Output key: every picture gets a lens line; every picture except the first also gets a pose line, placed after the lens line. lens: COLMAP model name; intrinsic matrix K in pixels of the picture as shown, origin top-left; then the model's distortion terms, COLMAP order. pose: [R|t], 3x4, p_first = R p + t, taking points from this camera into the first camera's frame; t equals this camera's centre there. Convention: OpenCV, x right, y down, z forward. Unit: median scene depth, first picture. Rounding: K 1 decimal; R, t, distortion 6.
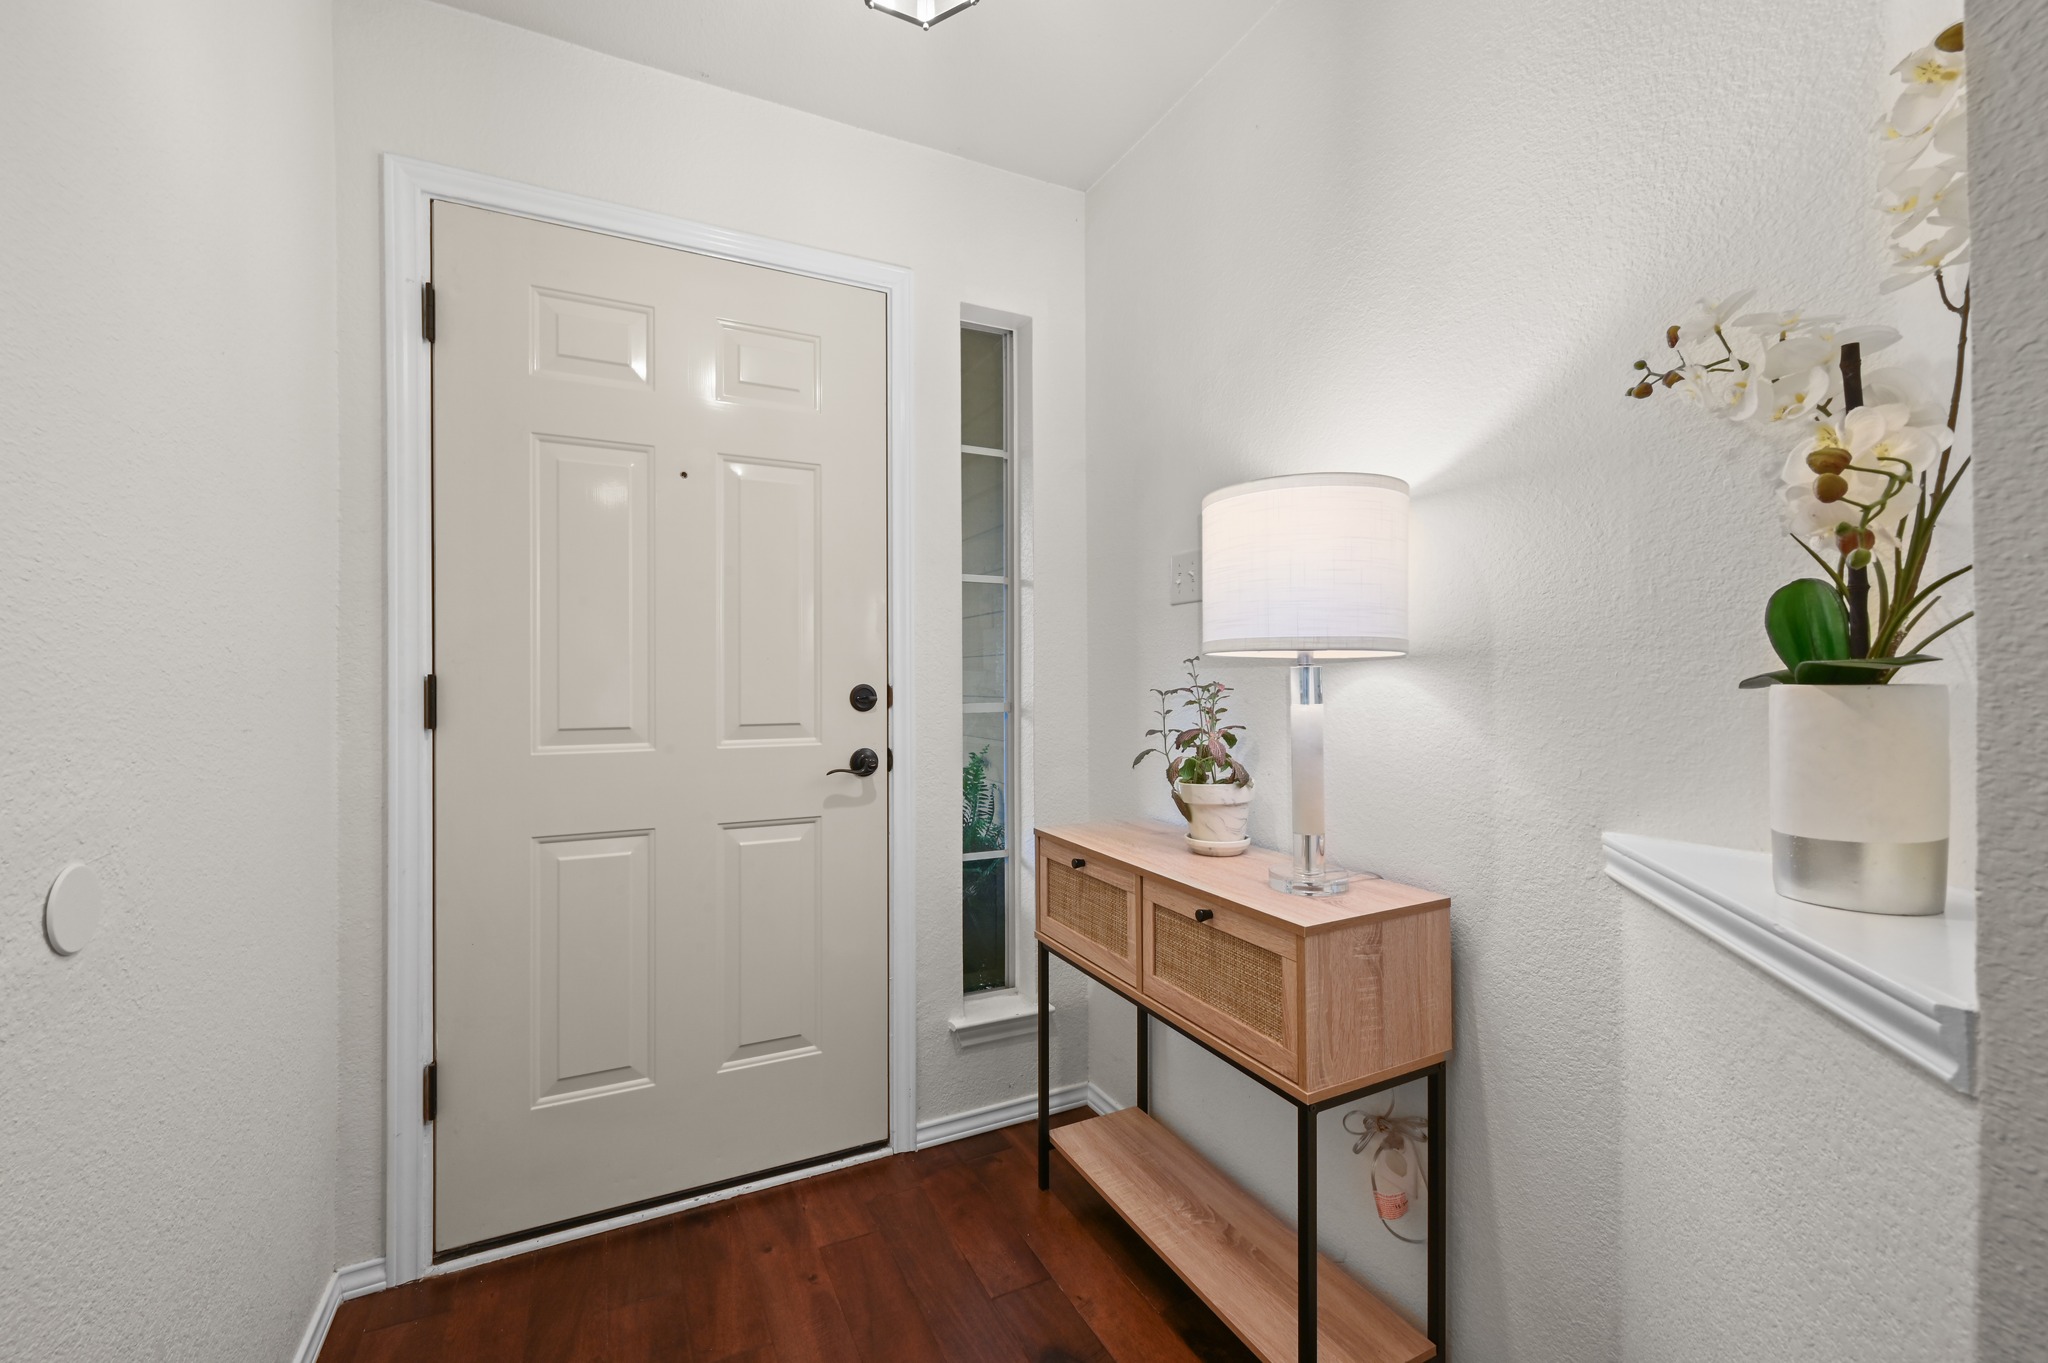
lens RADIAL K [[842.1, 0, 1019.2], [0, 842.1, 678.6], [0, 0, 1]] dist [0.000215, -0.000121]
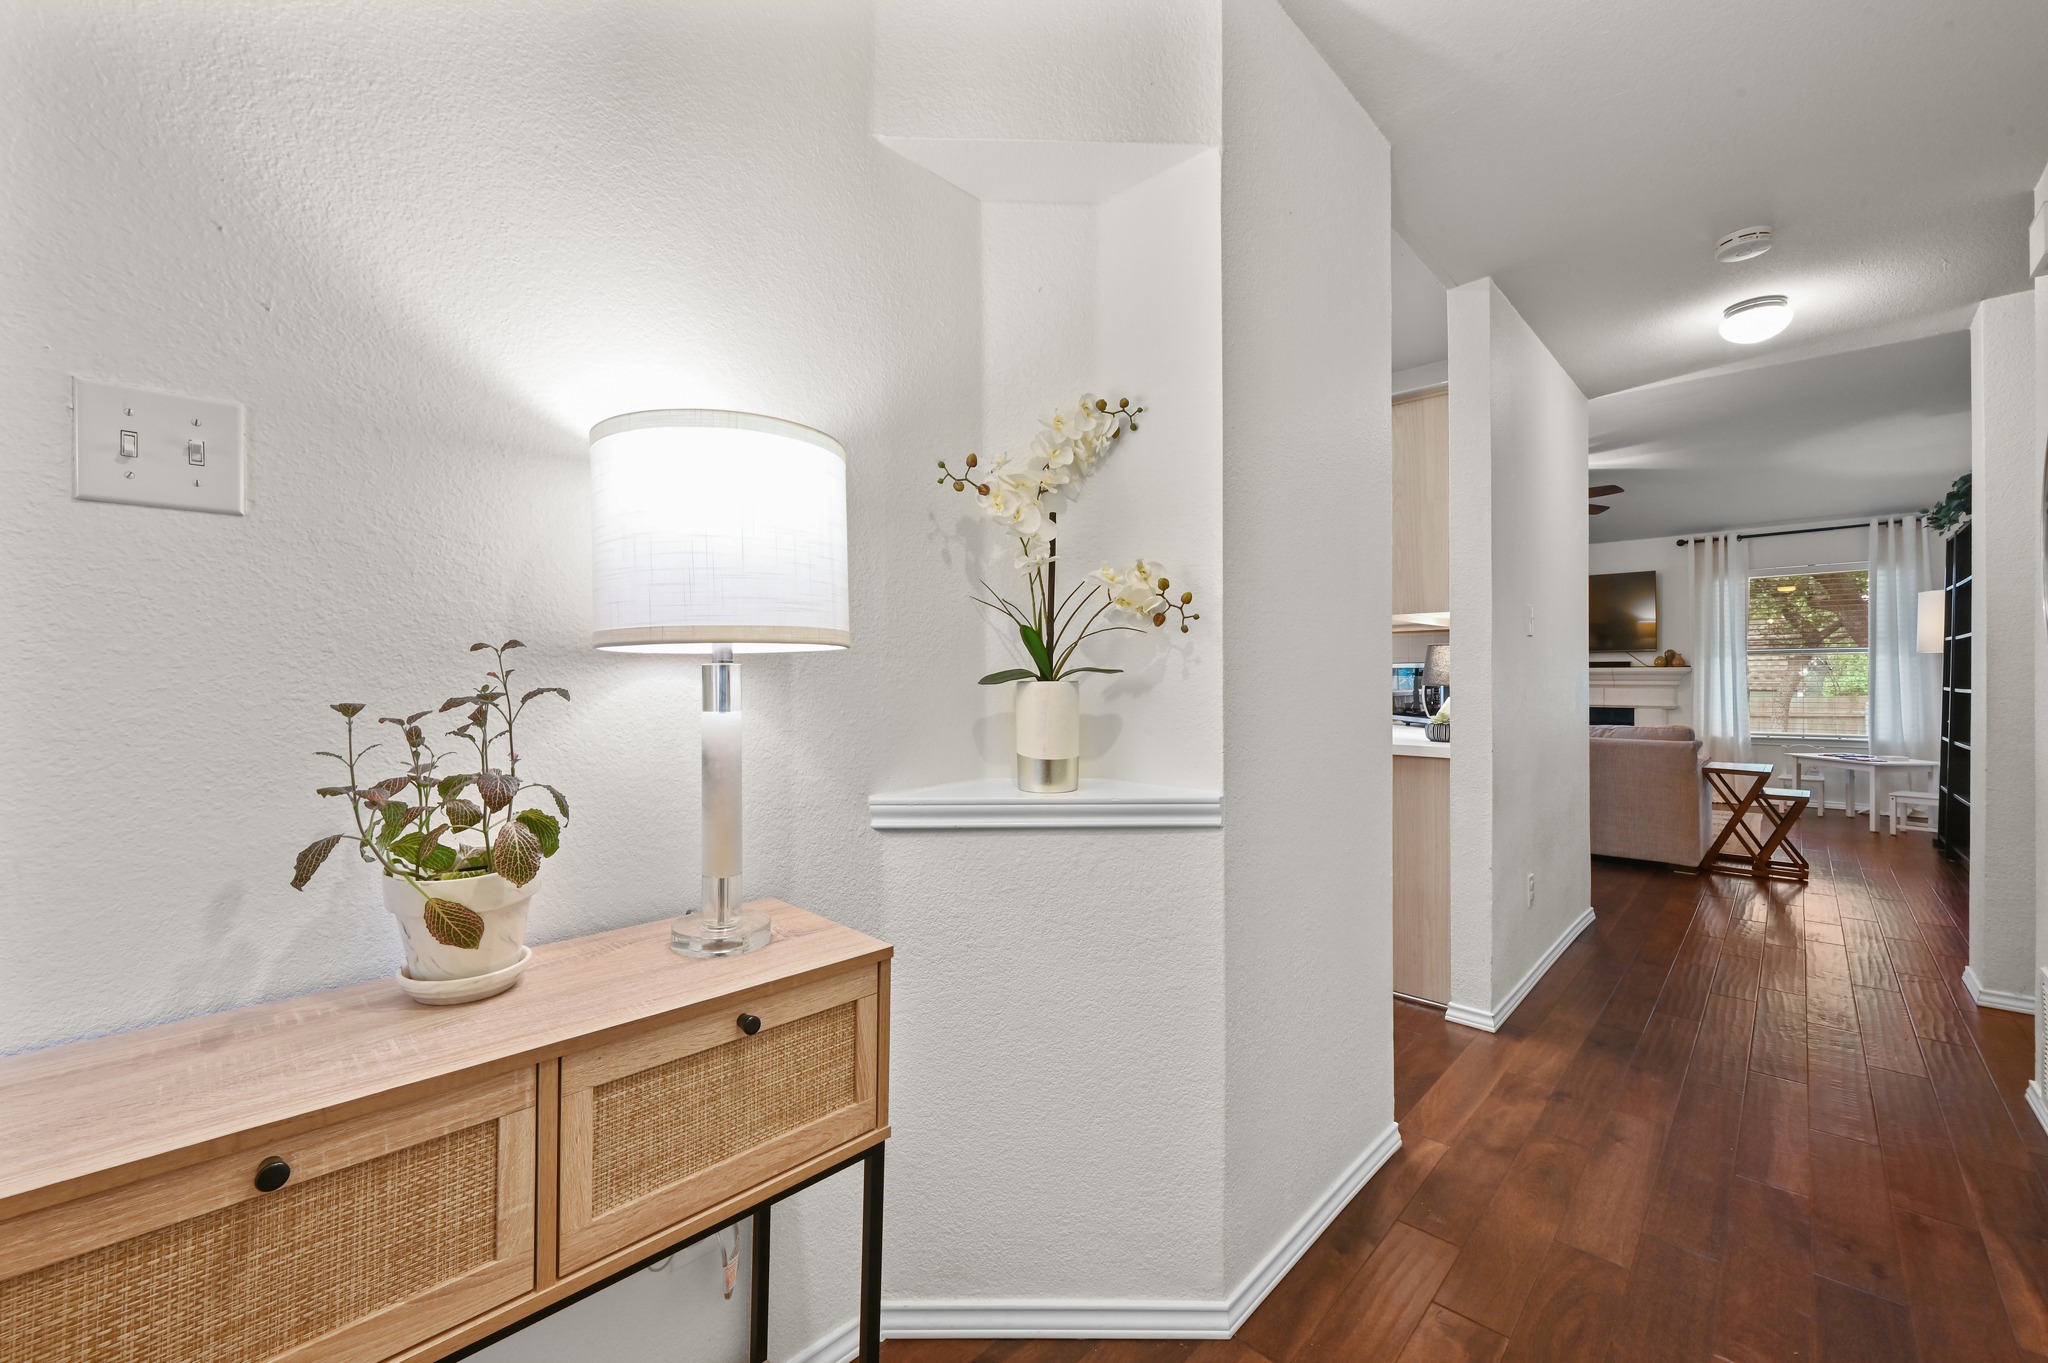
lens RADIAL K [[842.1, 0, 1017.7], [0, 842.1, 671.6], [0, 0, 1]] dist [0.000215, -0.000121]
pose [[-0.354857, 0.004679, 0.934909, -0.501150], [-0.004080, 0.999970, -0.006553, -0.002663], [-0.934912, -0.006140, -0.354828, 1.035967]]
